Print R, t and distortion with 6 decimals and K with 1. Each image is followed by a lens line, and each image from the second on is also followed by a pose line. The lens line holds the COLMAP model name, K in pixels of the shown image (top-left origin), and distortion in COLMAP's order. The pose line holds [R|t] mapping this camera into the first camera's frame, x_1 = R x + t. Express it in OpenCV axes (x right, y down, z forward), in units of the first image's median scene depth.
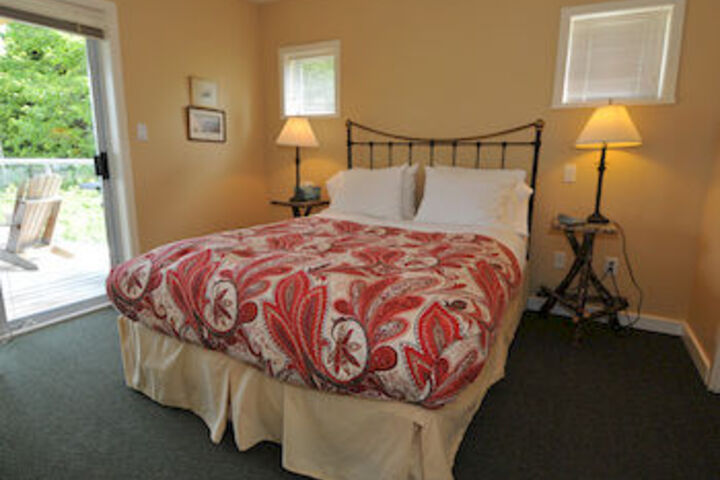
lens RADIAL K [[419.7, 0, 360.0], [0, 419.7, 240.0], [0, 0, 1]] dist [0.028301, -0.001277]
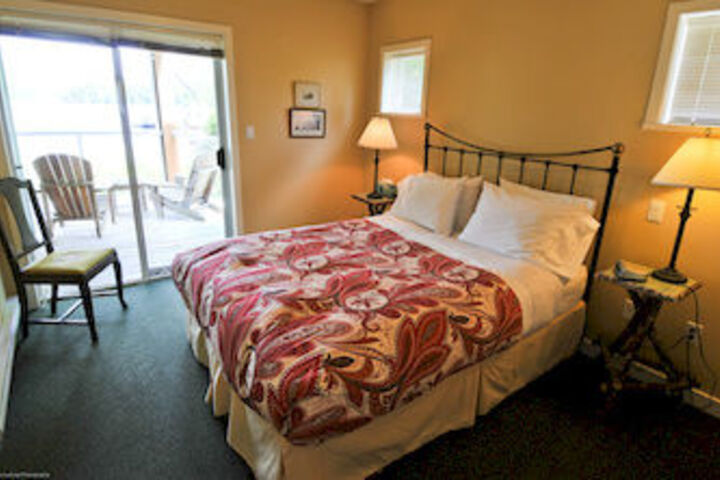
lens RADIAL K [[405.4, 0, 360.0], [0, 405.4, 240.0], [0, 0, 1]] dist [0.050183, -0.043094]
pose [[0.900121, 0.152908, -0.407923, 0.288490], [-0.108466, 0.985552, 0.130089, -0.130191], [0.421920, -0.072850, 0.903701, 0.040460]]
